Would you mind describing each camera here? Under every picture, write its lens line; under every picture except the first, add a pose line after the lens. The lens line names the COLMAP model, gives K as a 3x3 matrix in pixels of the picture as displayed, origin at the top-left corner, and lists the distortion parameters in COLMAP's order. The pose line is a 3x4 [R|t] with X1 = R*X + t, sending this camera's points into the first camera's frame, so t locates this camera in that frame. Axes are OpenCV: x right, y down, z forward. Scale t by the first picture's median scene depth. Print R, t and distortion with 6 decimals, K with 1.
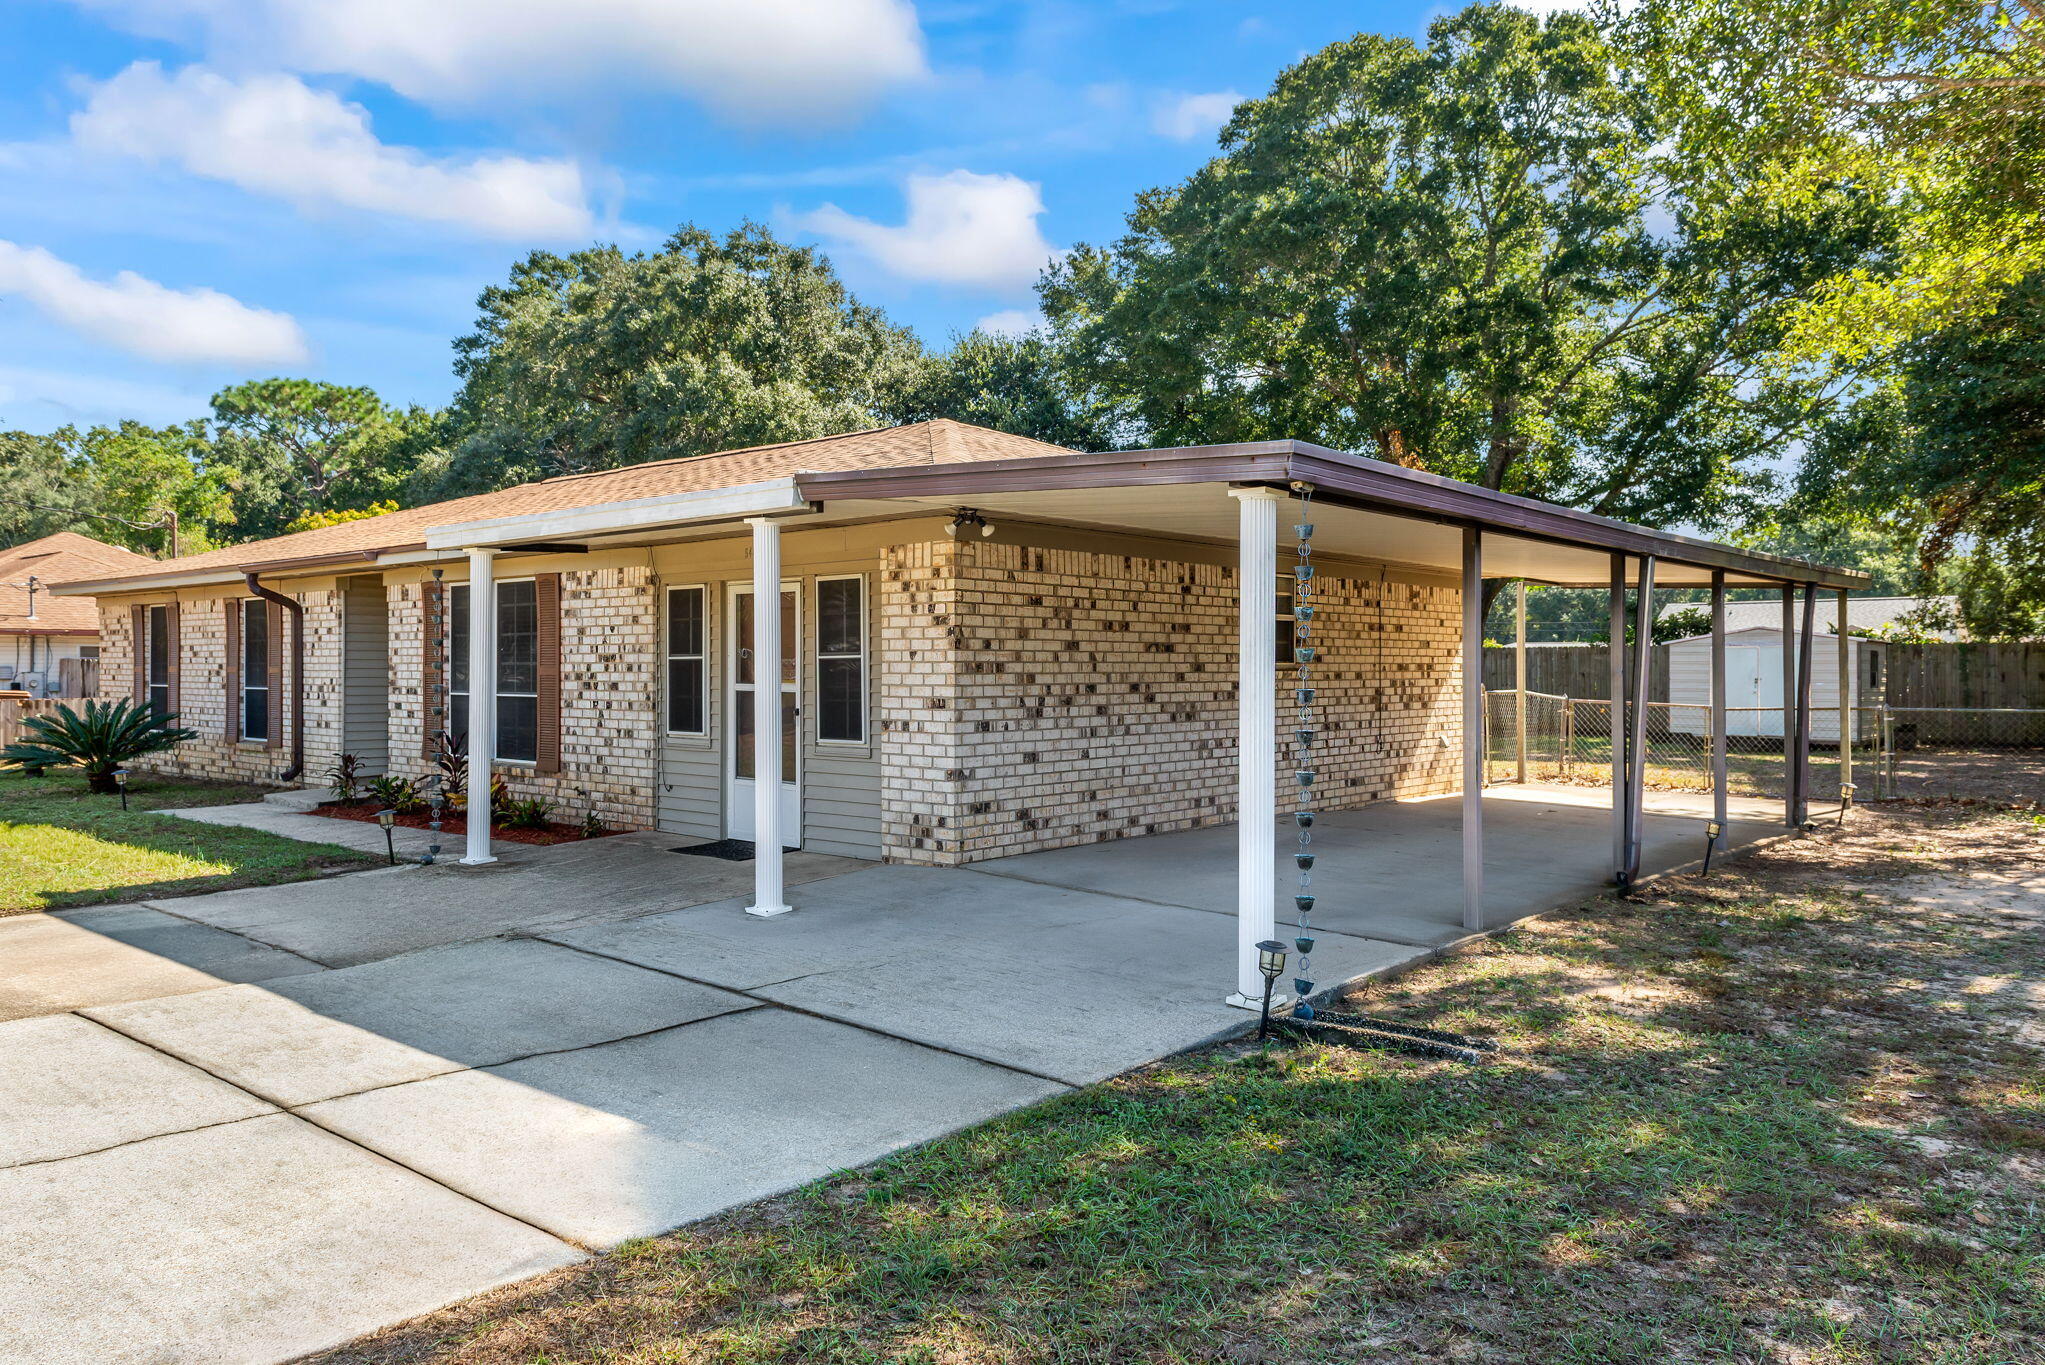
lens RADIAL K [[1390.1, 0, 1022.5], [0, 1390.1, 682.5], [0, 0, 1]] dist [0.009686, 0.000873]
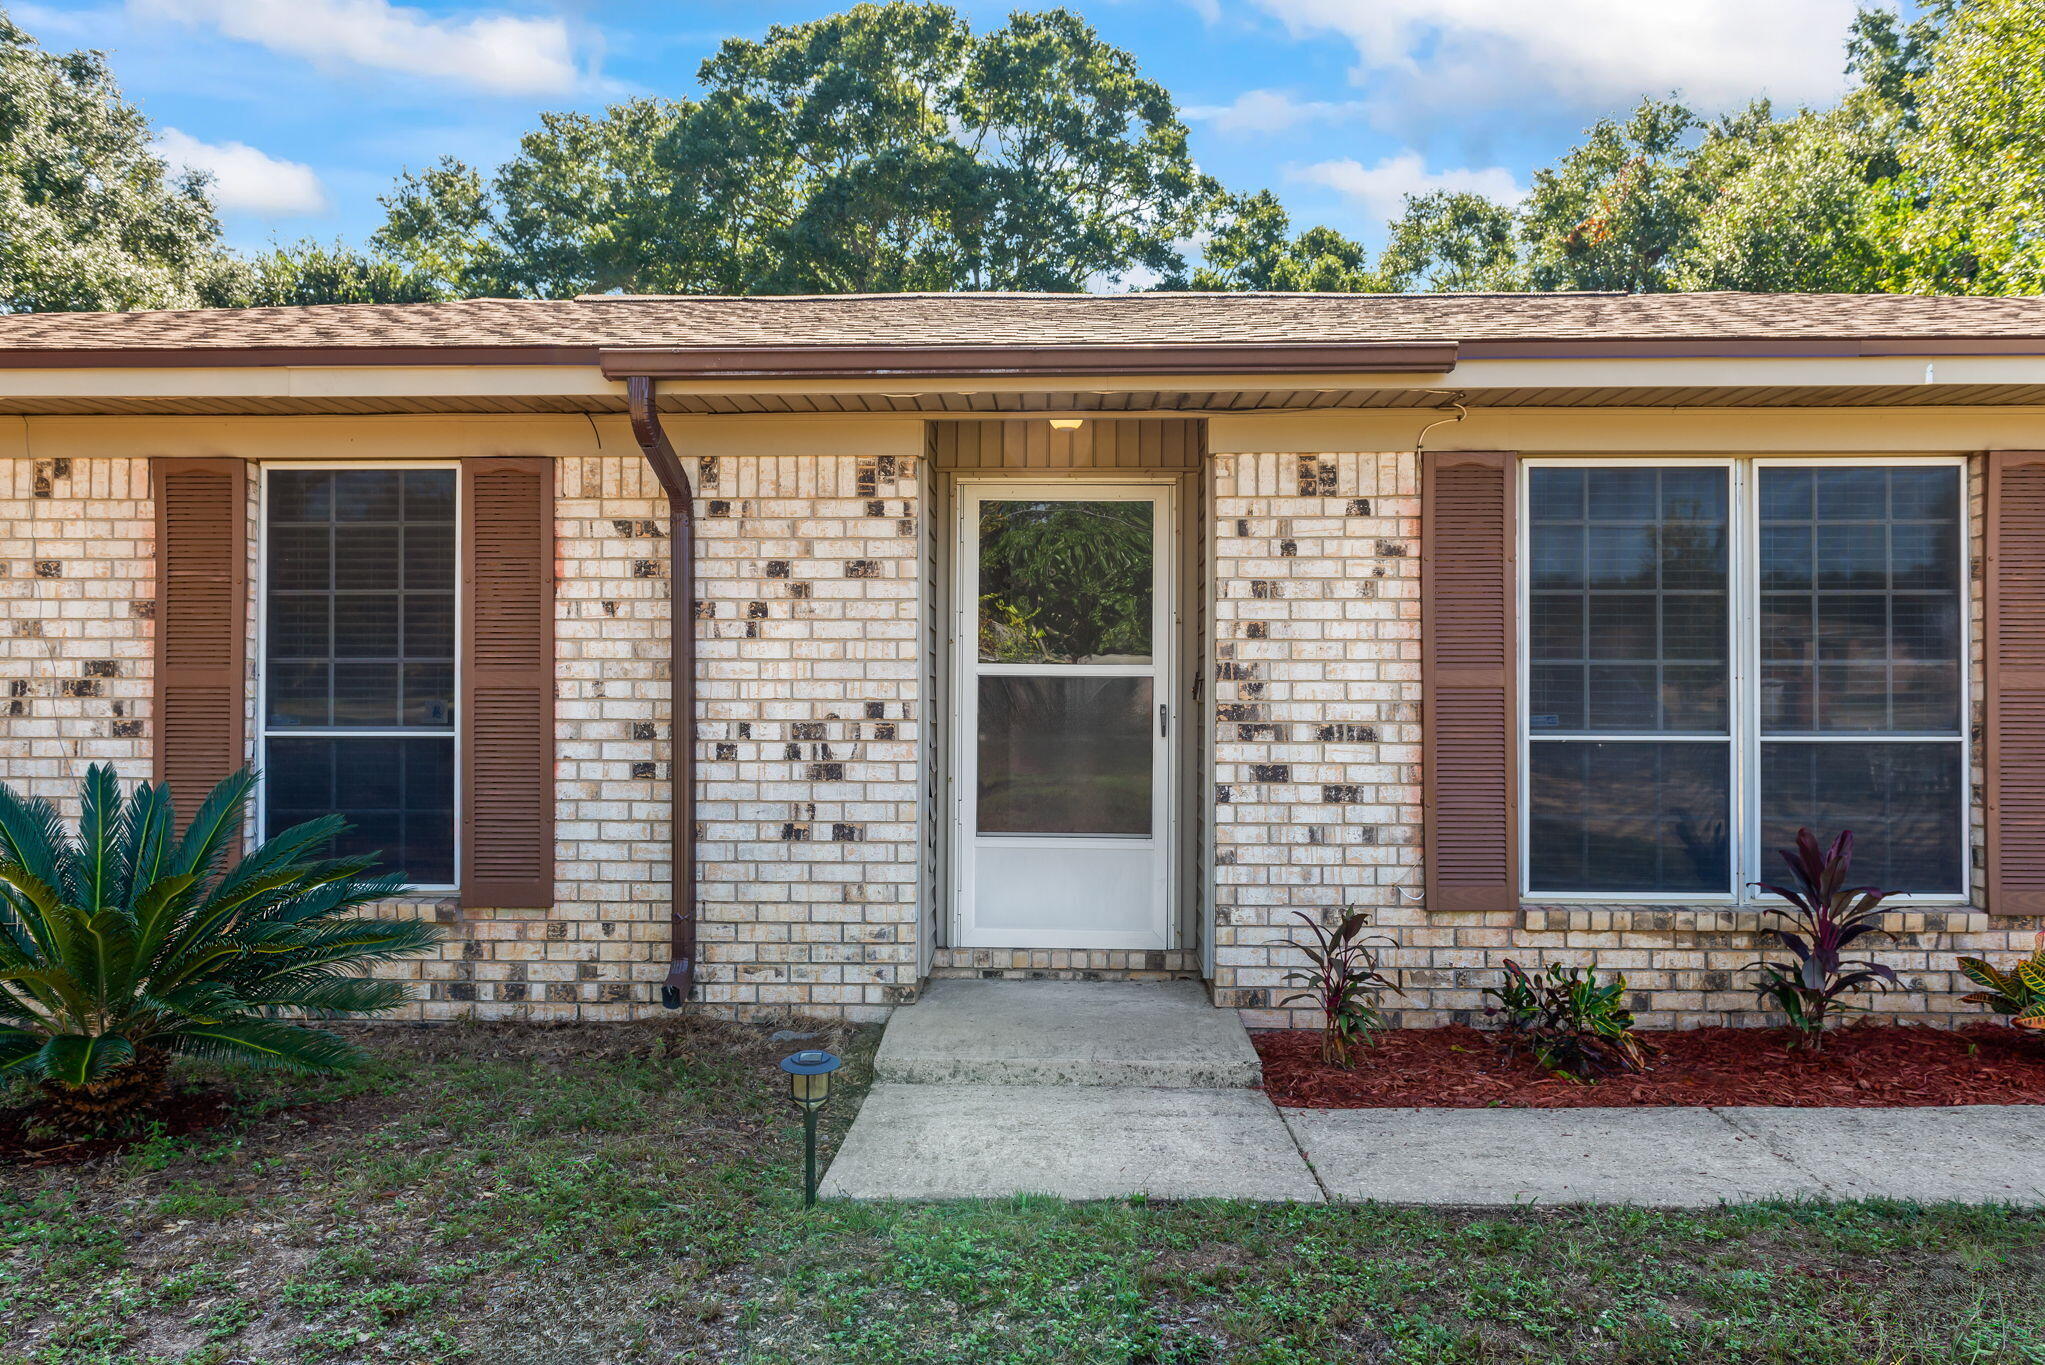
lens RADIAL K [[1390.1, 0, 1022.5], [0, 1390.1, 682.5], [0, 0, 1]] dist [0.009686, 0.000873]
pose [[0.782967, 0.009111, 0.621996, -0.960839], [0.005696, 0.999746, -0.021814, 0.000052], [-0.622037, 0.020623, 0.782716, 0.974995]]
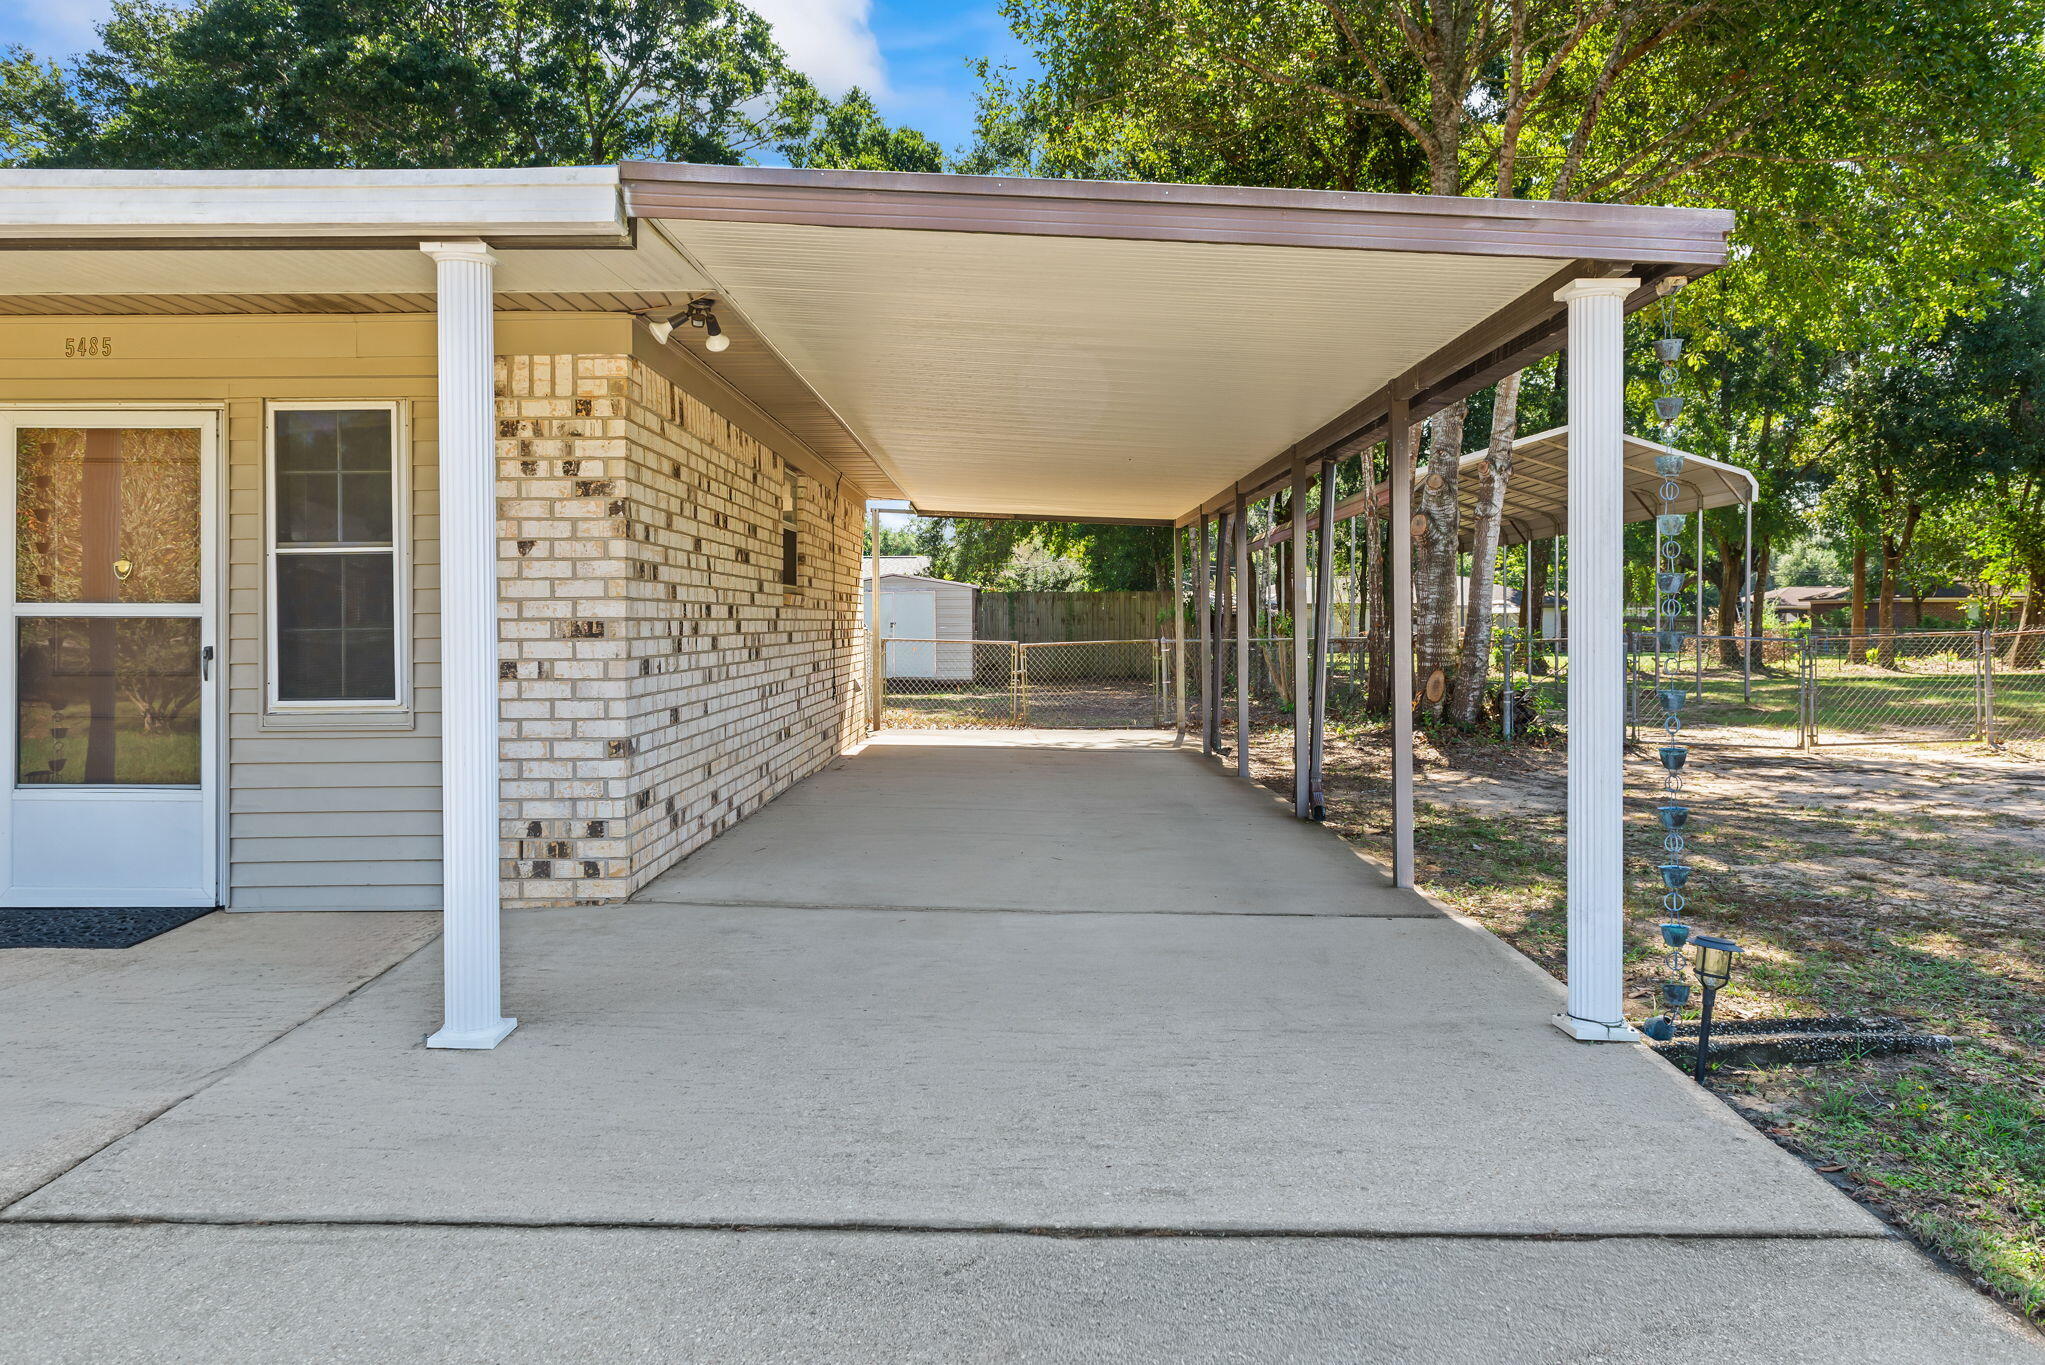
lens RADIAL K [[1431.3, 0, 1067.2], [0, 1431.3, 624.1], [0, 0, 1]] dist [-0.002716, -0.003719]
pose [[0.742708, -0.005354, 0.669594, -0.267209], [0.012682, 0.999901, -0.006072, 0.016272], [-0.669495, 0.013001, 0.742703, 0.346791]]
